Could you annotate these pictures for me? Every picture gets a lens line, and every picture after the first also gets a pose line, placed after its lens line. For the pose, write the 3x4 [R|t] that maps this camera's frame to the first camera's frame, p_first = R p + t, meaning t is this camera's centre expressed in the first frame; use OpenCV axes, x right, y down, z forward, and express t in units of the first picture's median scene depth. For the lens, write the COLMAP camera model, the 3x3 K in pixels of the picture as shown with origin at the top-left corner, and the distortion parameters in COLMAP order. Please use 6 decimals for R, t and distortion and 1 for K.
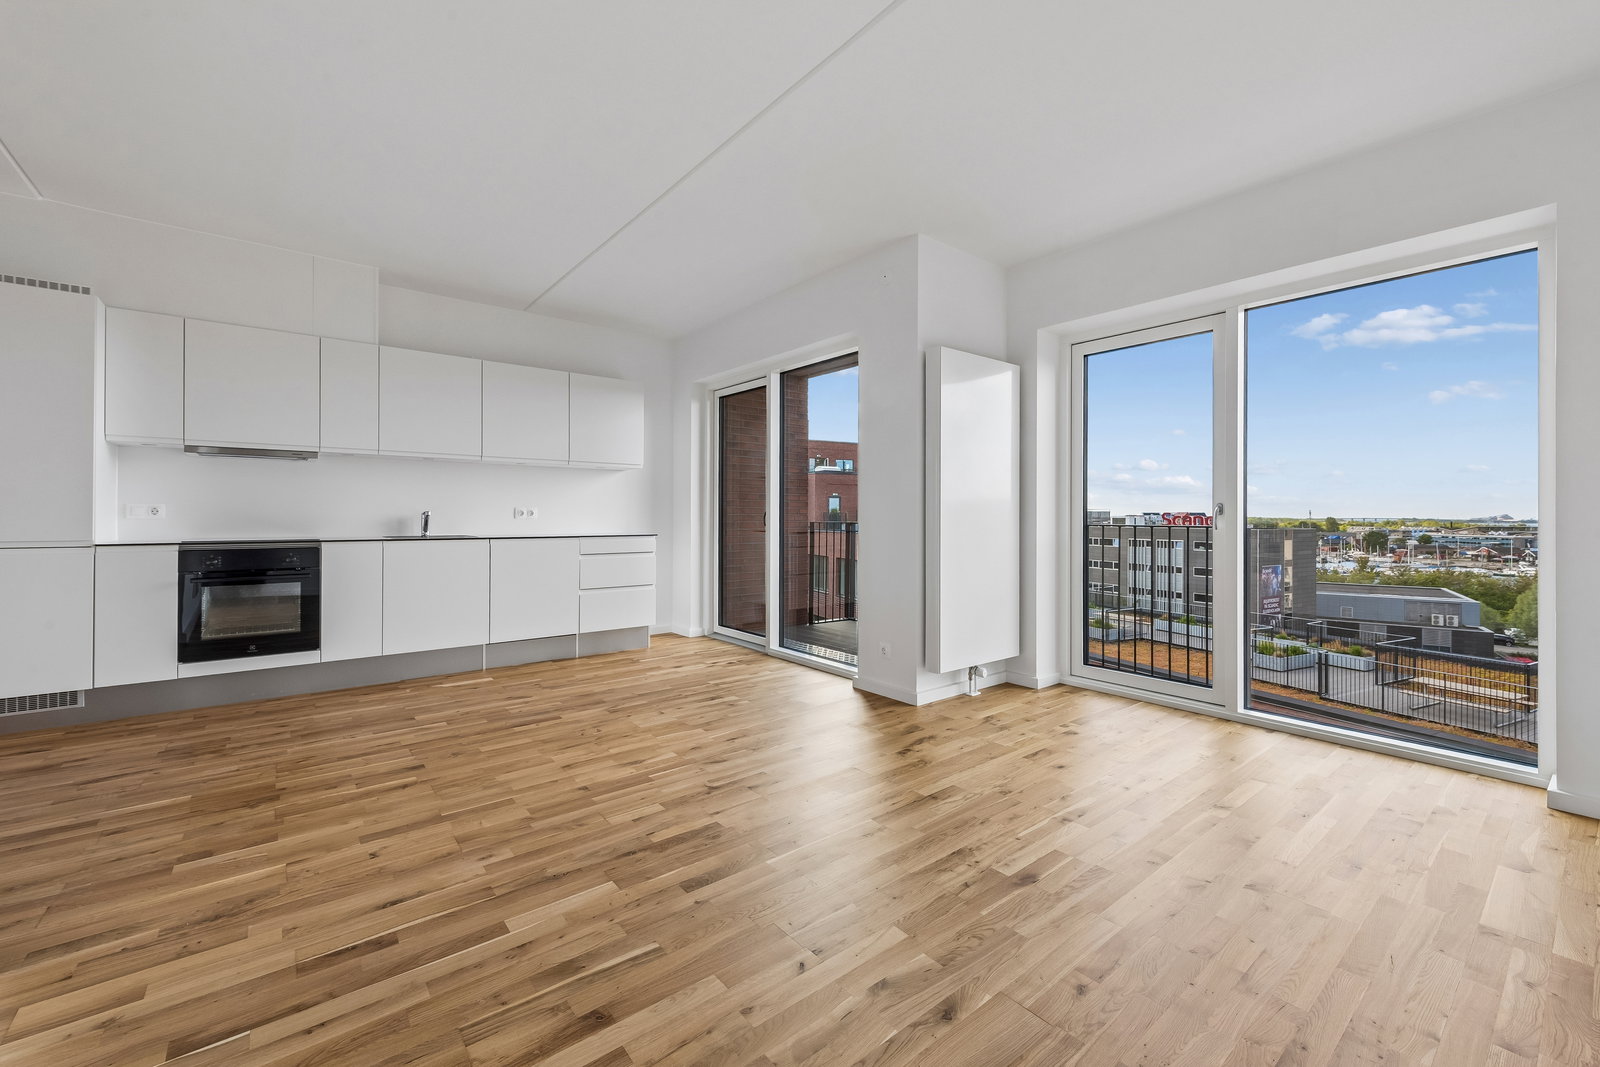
lens RADIAL K [[662.2, 0, 799.7], [0, 662.2, 525.1], [0, 0, 1]] dist [0.001298, -0.000058]
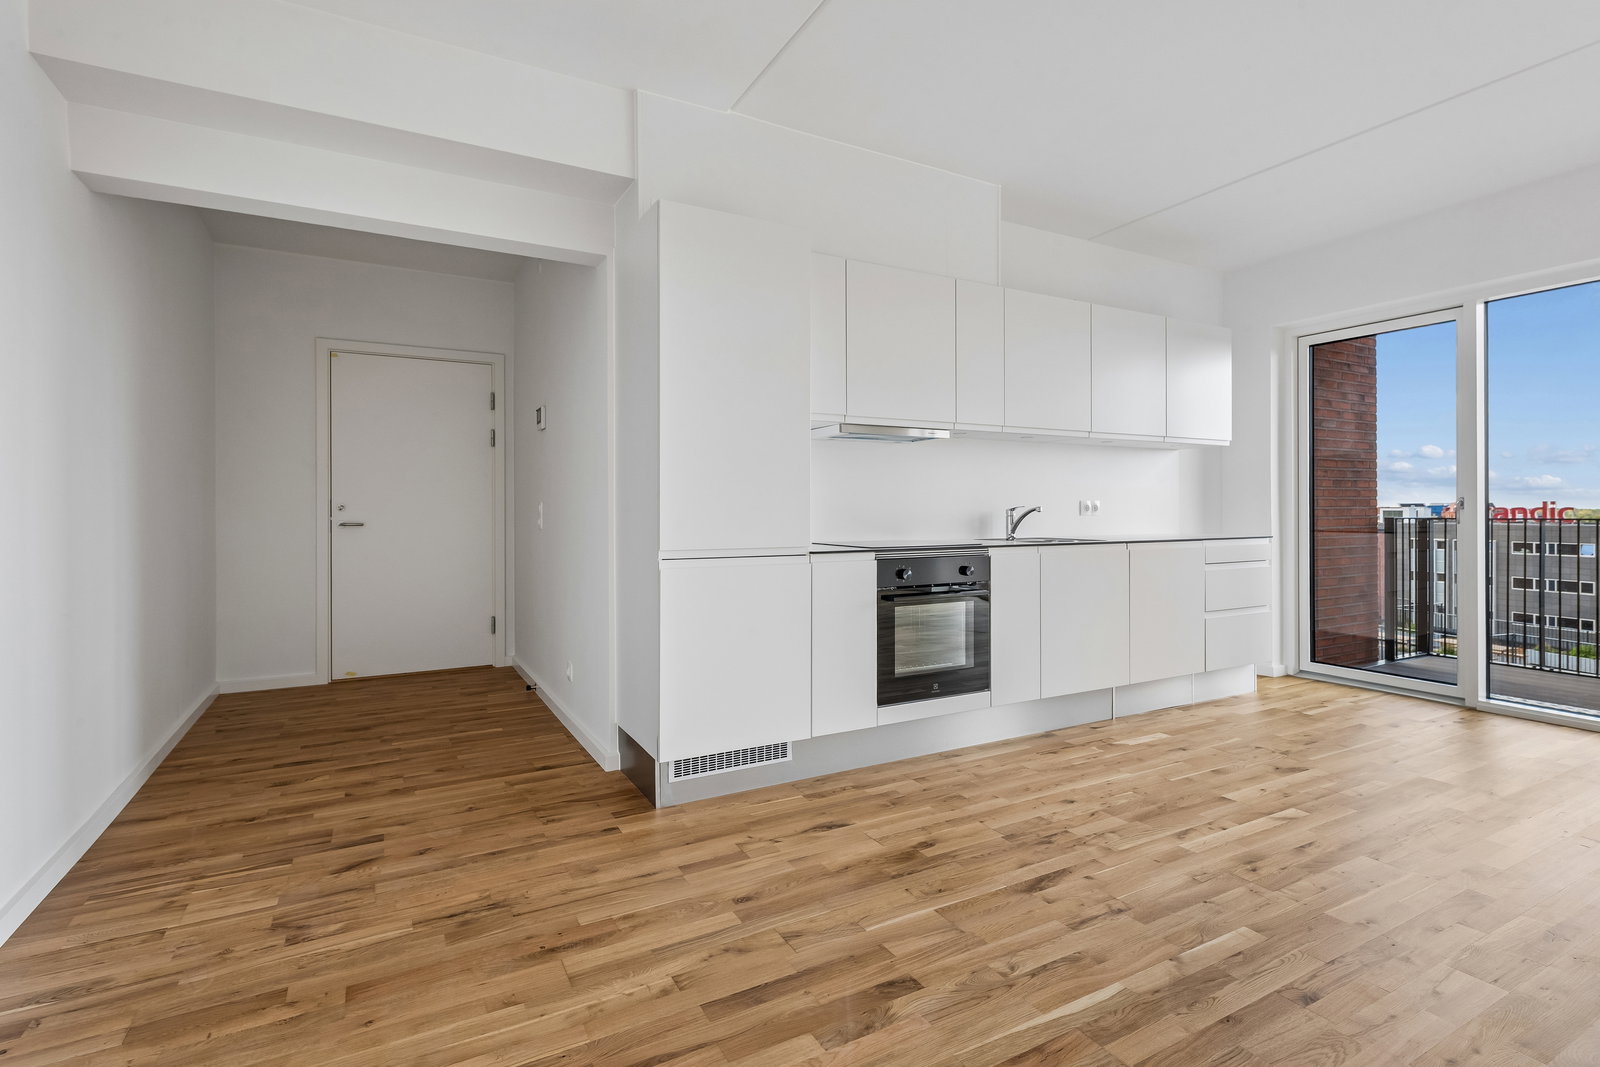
lens RADIAL K [[787.3, 0, 803.4], [0, 787.3, 519.9], [0, 0, 1]] dist [-0.002057, 0.000929]
pose [[0.983770, -0.005115, -0.179361, -0.766688], [0.004624, 0.999984, -0.003156, -0.004300], [0.179374, 0.002275, 0.983778, 0.082891]]
